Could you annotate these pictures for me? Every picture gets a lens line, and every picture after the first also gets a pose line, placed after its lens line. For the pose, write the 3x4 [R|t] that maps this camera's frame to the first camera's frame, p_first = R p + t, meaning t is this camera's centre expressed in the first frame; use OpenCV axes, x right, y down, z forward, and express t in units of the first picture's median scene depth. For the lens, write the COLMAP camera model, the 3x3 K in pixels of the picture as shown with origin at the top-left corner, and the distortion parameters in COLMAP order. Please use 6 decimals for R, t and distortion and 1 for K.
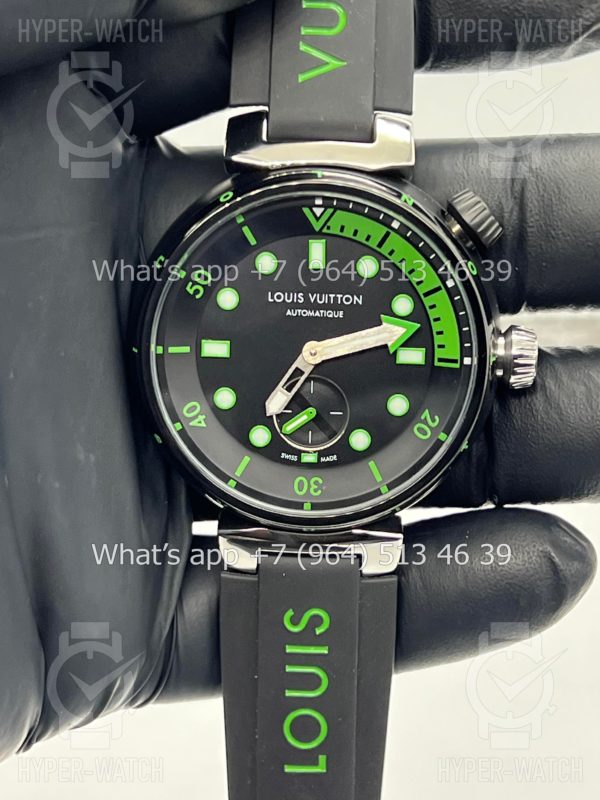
lens RADIAL K [[1958.9, 0, 303.8], [0, 1958.9, 398.4], [0, 0, 1]] dist [0.208370, 0.000000]
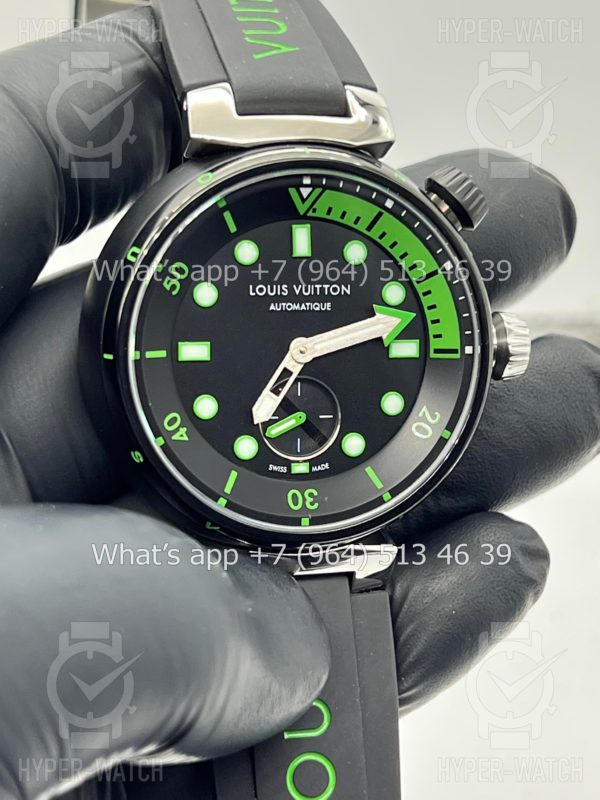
lens RADIAL K [[1958.9, 0, 299.1], [0, 1958.9, 402.4], [0, 0, 1]] dist [0.208370, 0.000000]
pose [[0.962934, -0.056120, 0.263836, -0.235168], [0.067046, 0.997218, -0.032581, 0.029804], [-0.261273, 0.049063, 0.964017, 0.134144]]
